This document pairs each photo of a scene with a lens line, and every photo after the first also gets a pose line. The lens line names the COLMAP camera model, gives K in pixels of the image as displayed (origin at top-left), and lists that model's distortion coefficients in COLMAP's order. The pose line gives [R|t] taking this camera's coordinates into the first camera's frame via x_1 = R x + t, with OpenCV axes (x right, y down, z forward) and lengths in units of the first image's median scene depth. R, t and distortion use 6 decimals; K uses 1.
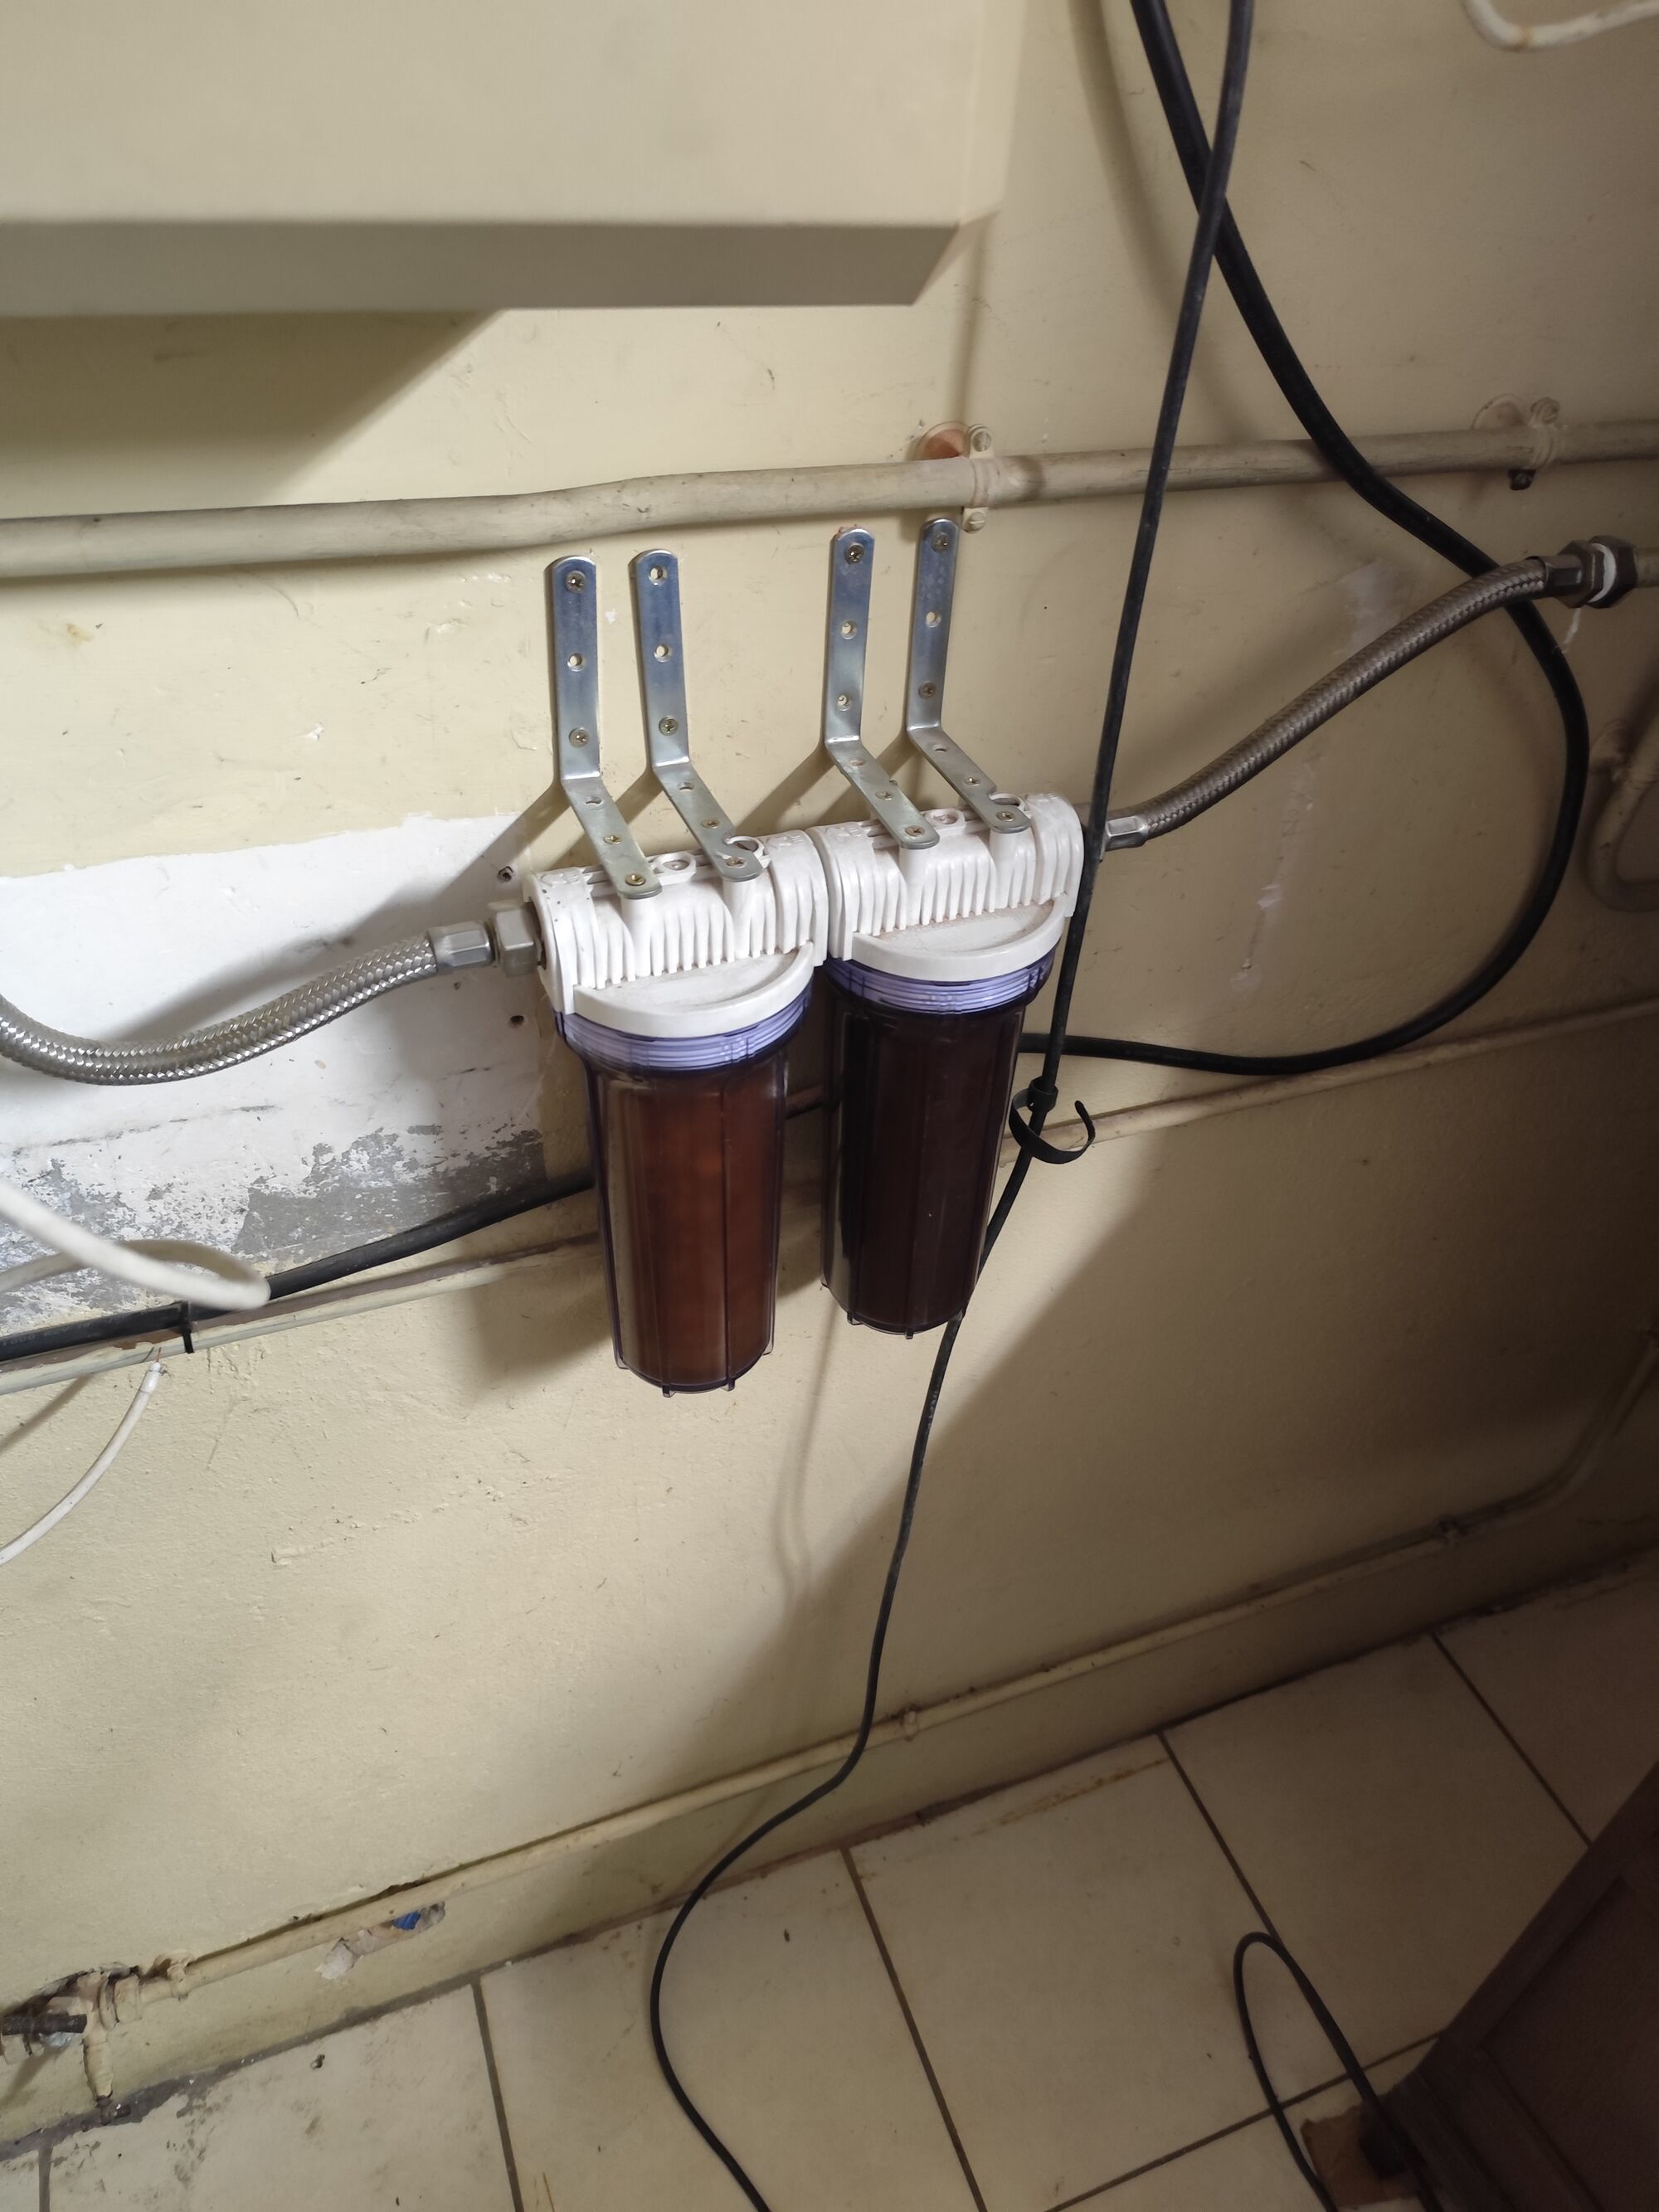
lens RADIAL K [[1476.5, 0, 829.5], [0, 1476.5, 1106.0], [0, 0, 1]] dist [0.039535, -0.036746]
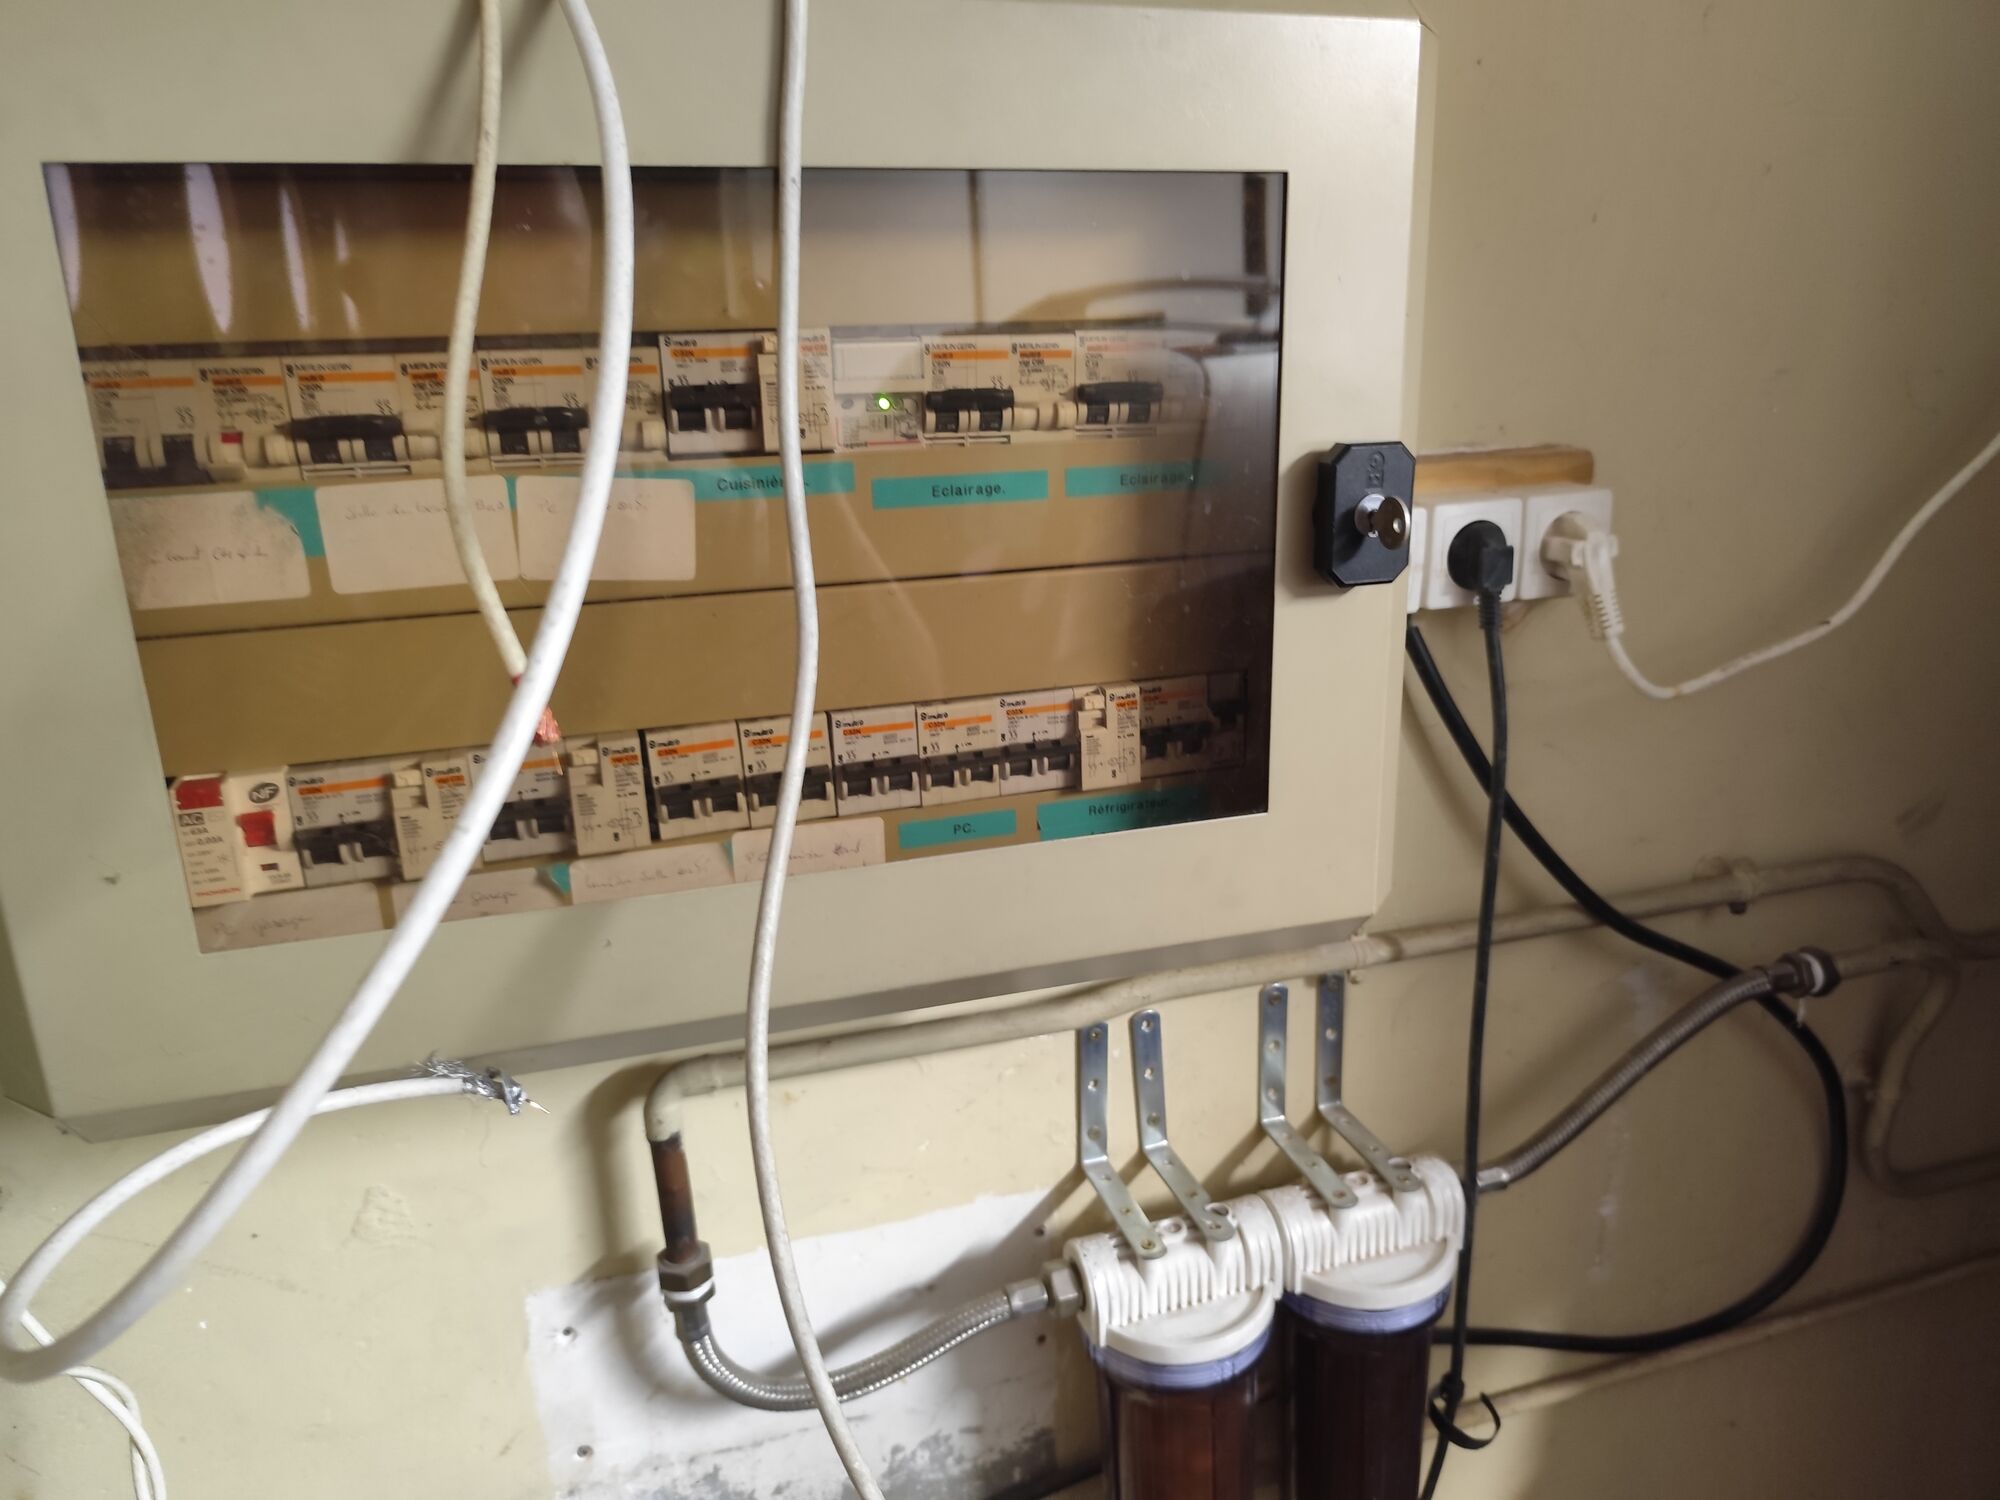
lens RADIAL K [[1369.0, 0, 1007.3], [0, 1369.0, 776.6], [0, 0, 1]] dist [0.012352, -0.025844]
pose [[0.993540, -0.062558, -0.094687, -0.100140], [0.023052, 0.928200, -0.371366, -0.074982], [0.111120, 0.366784, 0.923646, -0.346416]]
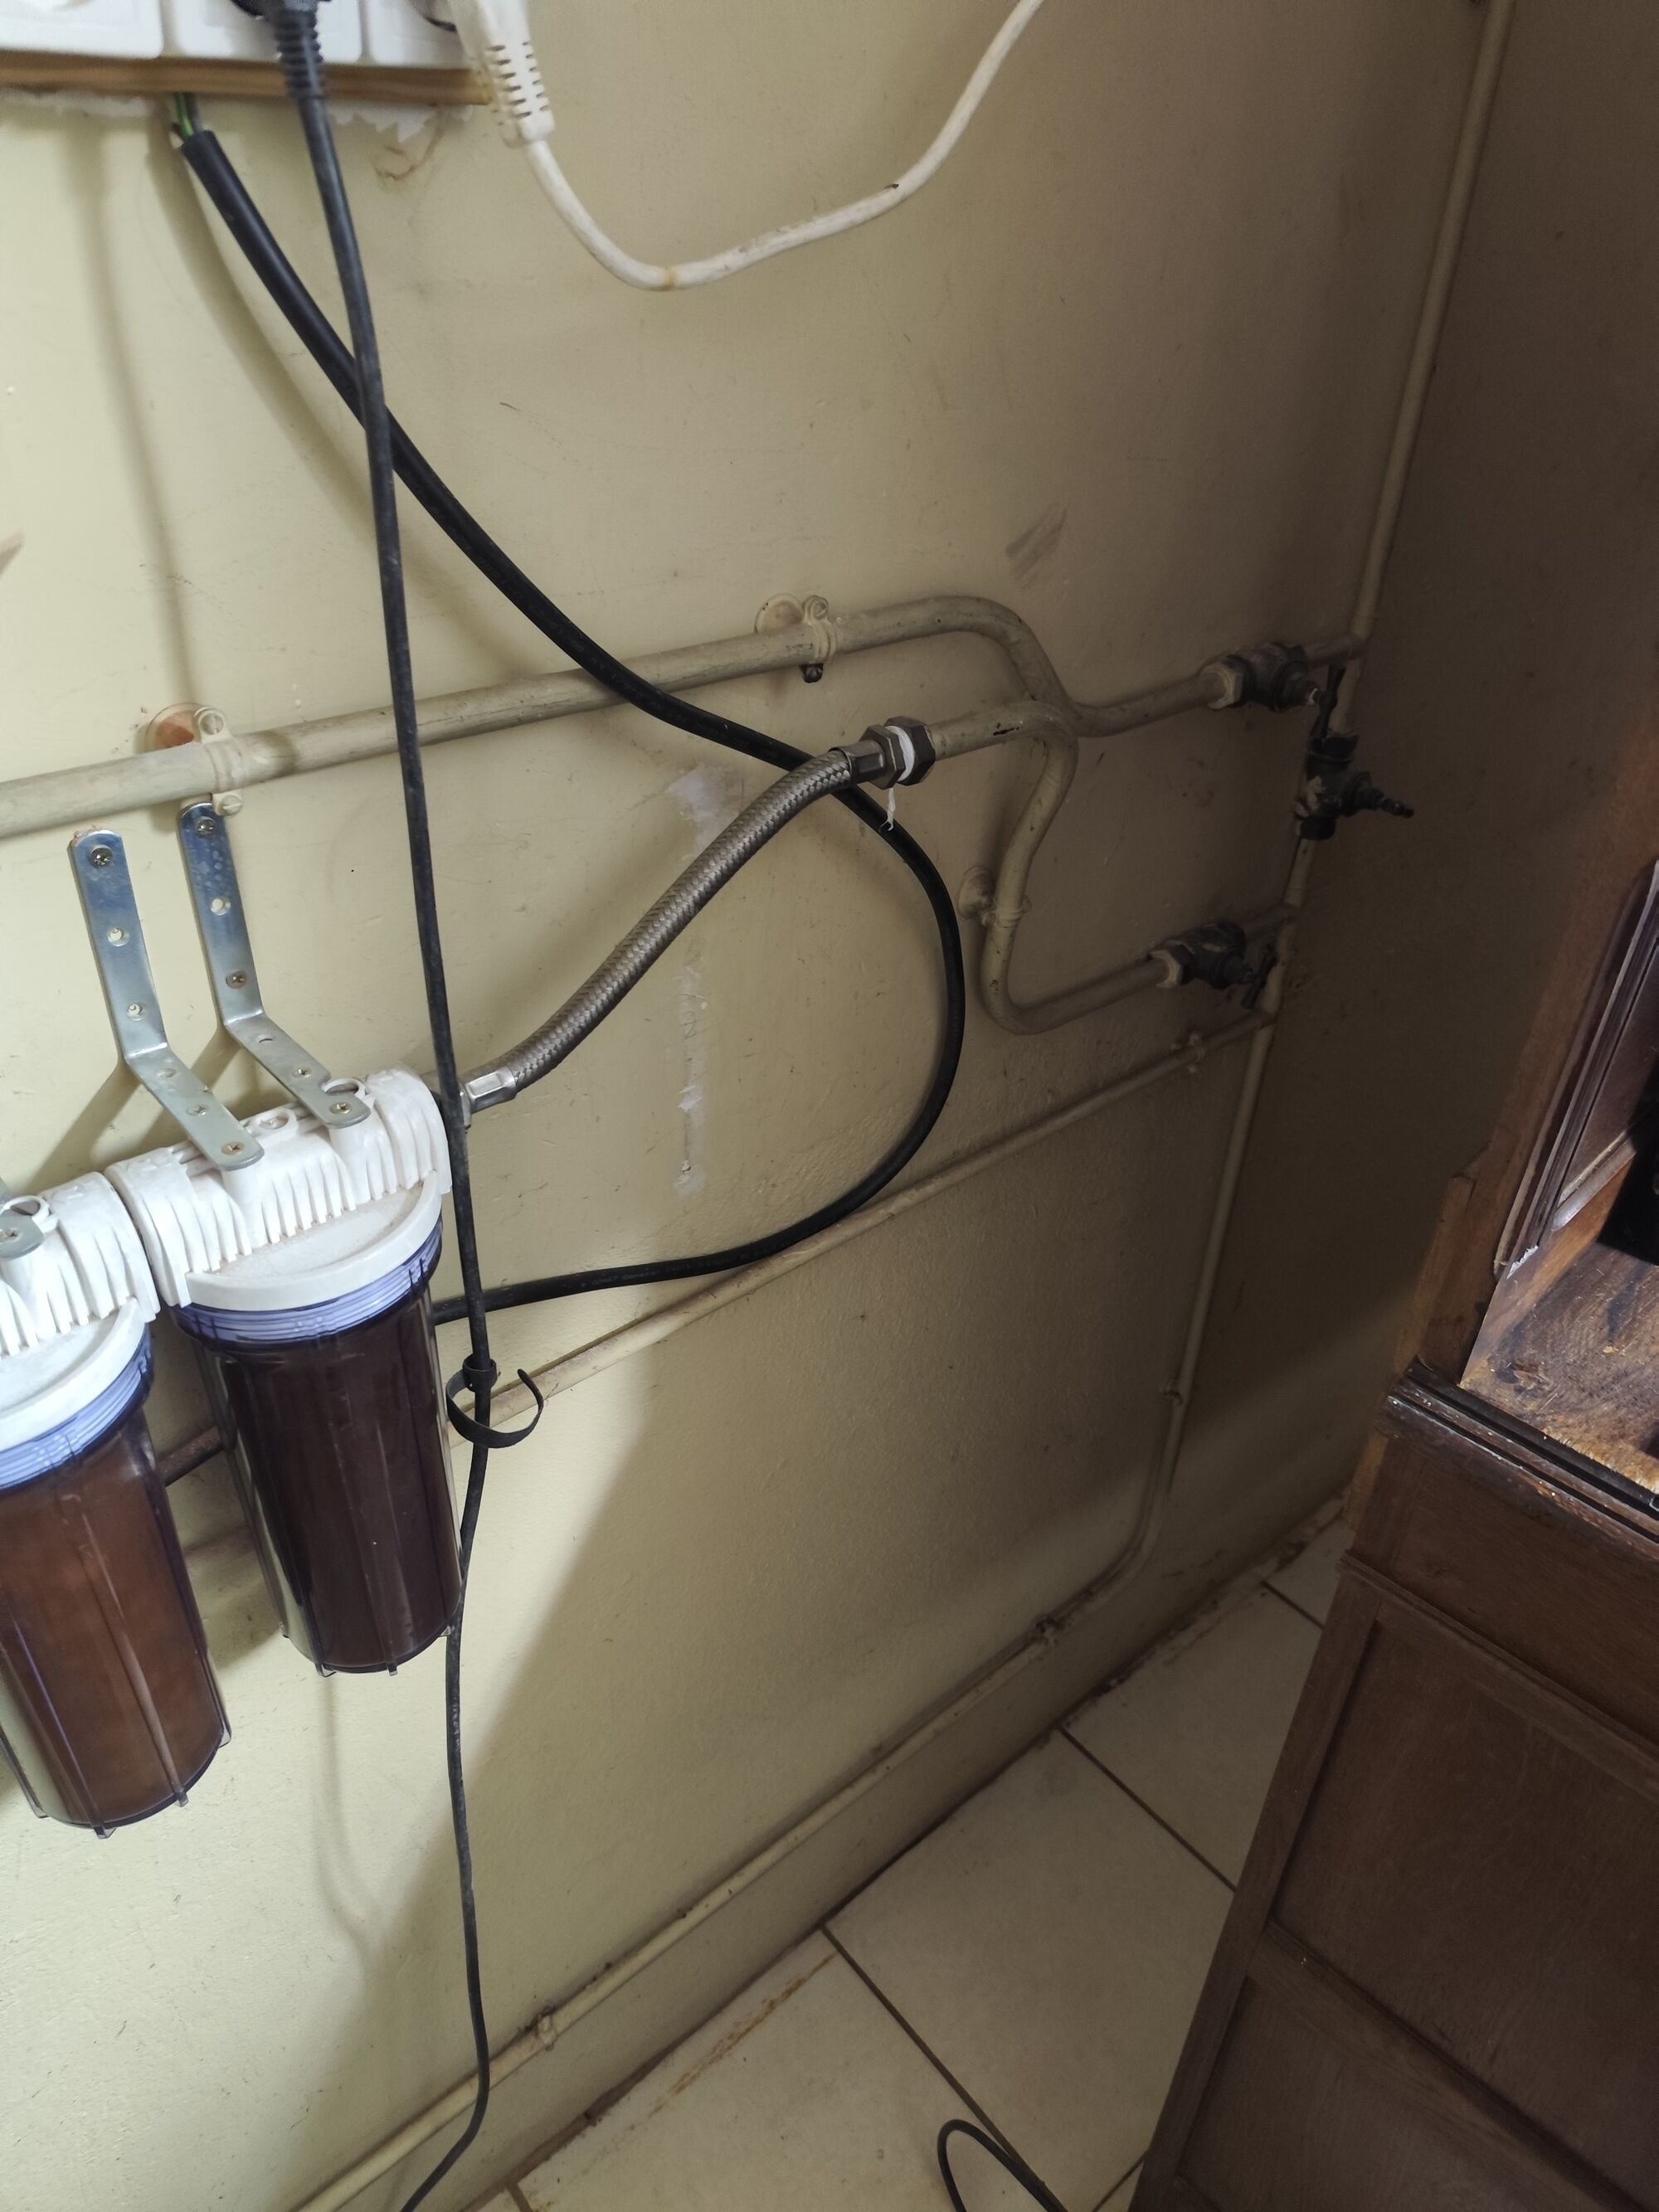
lens RADIAL K [[1467.6, 0, 773.1], [0, 1467.6, 1114.2], [0, 0, 1]] dist [0.048132, -0.063977]
pose [[0.949670, -0.198978, 0.241939, 0.145852], [0.219405, 0.973764, -0.060367, -0.077275], [-0.223580, 0.110411, 0.968412, 0.069288]]
